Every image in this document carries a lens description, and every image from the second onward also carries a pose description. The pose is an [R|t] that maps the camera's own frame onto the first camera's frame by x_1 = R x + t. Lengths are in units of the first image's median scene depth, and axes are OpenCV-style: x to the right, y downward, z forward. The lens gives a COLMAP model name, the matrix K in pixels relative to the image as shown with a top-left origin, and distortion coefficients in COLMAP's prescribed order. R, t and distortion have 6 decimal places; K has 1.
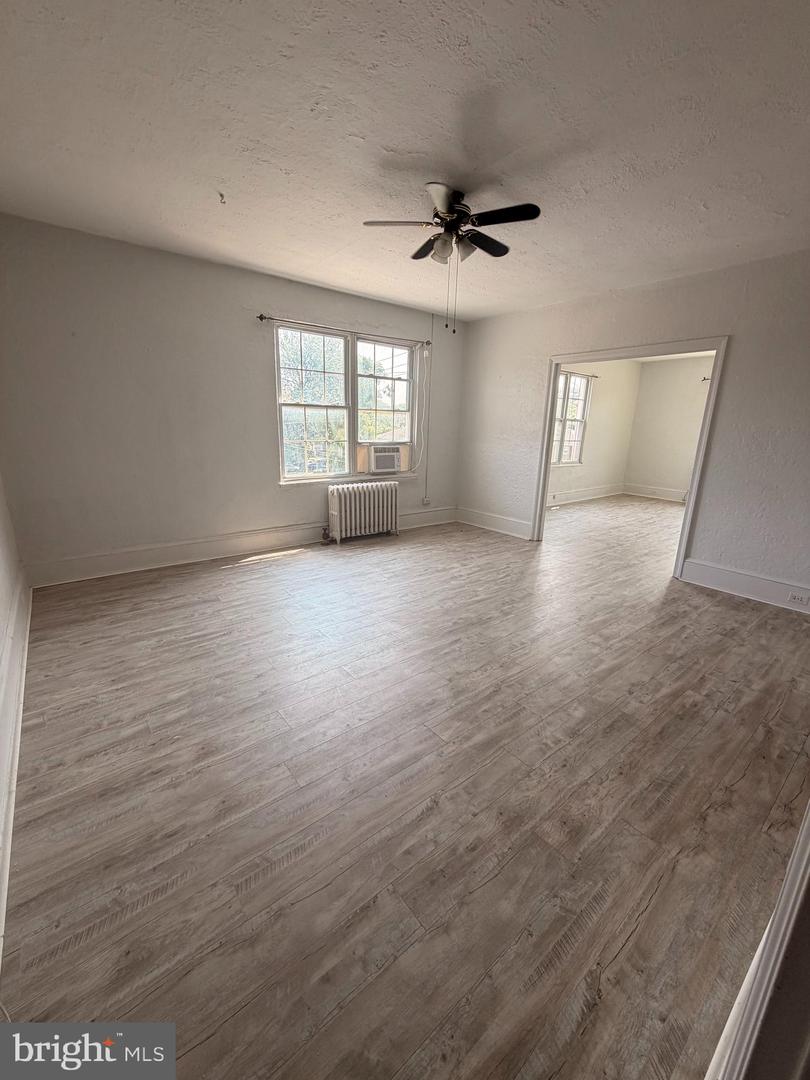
lens RADIAL K [[433.4, 0, 410.8], [0, 433.4, 537.9], [0, 0, 1]] dist [-0.000286, -0.000031]
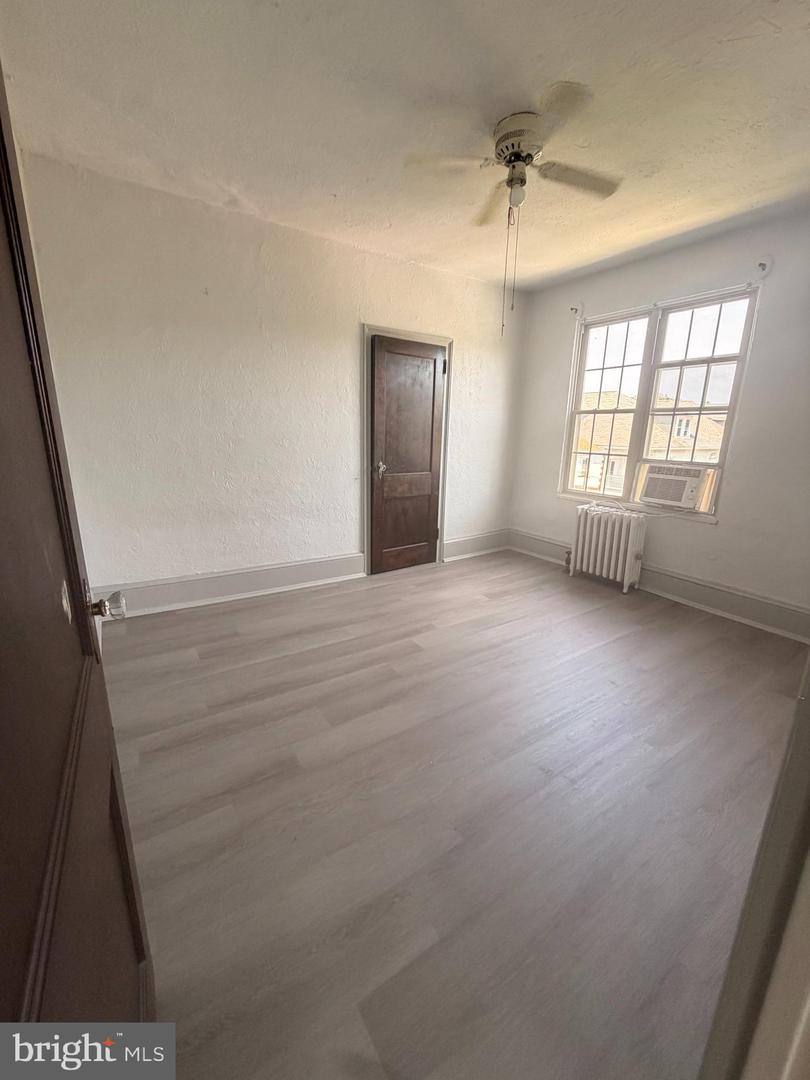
lens RADIAL K [[433.4, 0, 410.8], [0, 433.4, 537.9], [0, 0, 1]] dist [-0.000286, -0.000031]
pose [[-0.112253, 0.215847, -0.969953, 0.648440], [-0.270658, 0.932574, 0.238852, -0.161463], [0.956108, 0.289338, -0.046263, 0.696645]]
